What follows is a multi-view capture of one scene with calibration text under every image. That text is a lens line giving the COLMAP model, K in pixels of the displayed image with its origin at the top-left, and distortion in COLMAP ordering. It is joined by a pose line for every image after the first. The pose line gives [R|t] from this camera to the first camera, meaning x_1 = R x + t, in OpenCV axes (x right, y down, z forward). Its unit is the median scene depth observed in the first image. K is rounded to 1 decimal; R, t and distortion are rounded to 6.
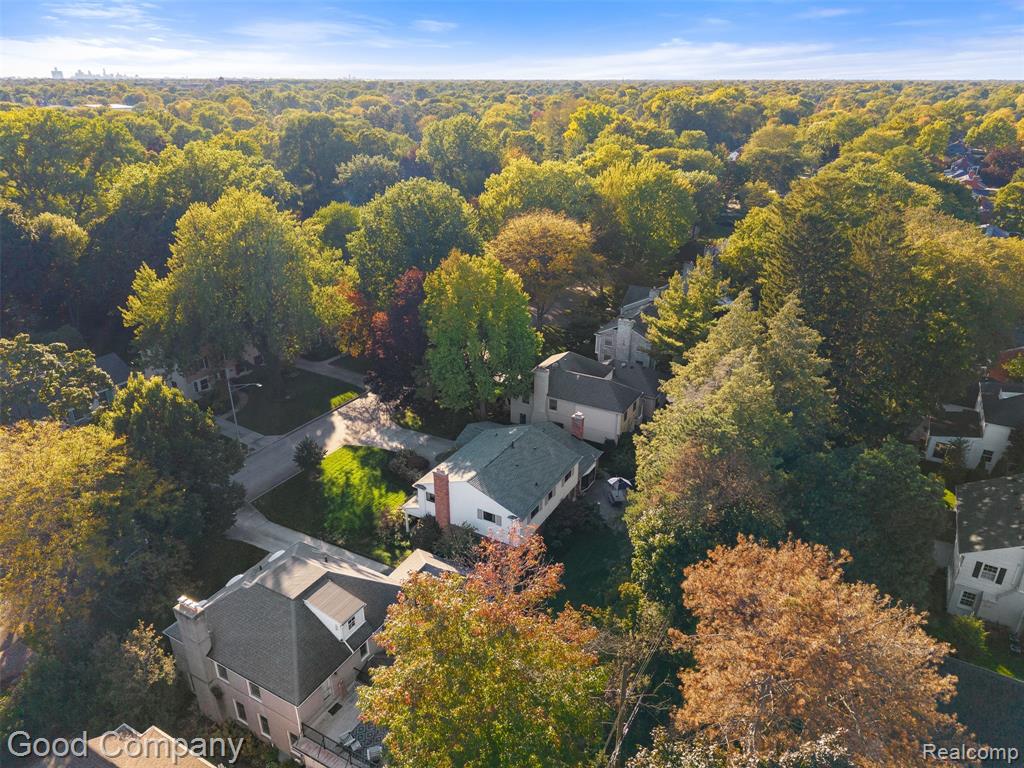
lens RADIAL K [[696.7, 0, 517.6], [0, 696.7, 367.2], [0, 0, 1]] dist [0.016418, -0.003188]
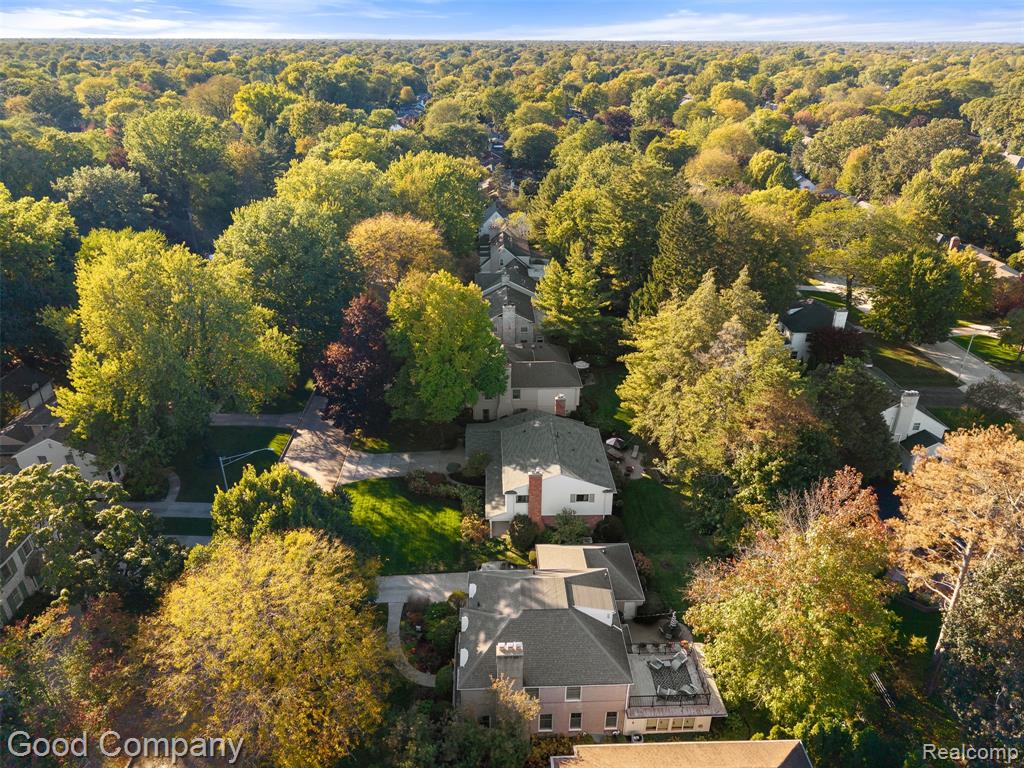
lens RADIAL K [[696.7, 0, 517.6], [0, 696.7, 367.2], [0, 0, 1]] dist [0.016418, -0.003188]
pose [[0.852531, -0.222161, 0.473113, -0.480060], [0.198590, 0.974971, 0.099969, -0.102289], [-0.483480, 0.008729, 0.875312, 0.024563]]
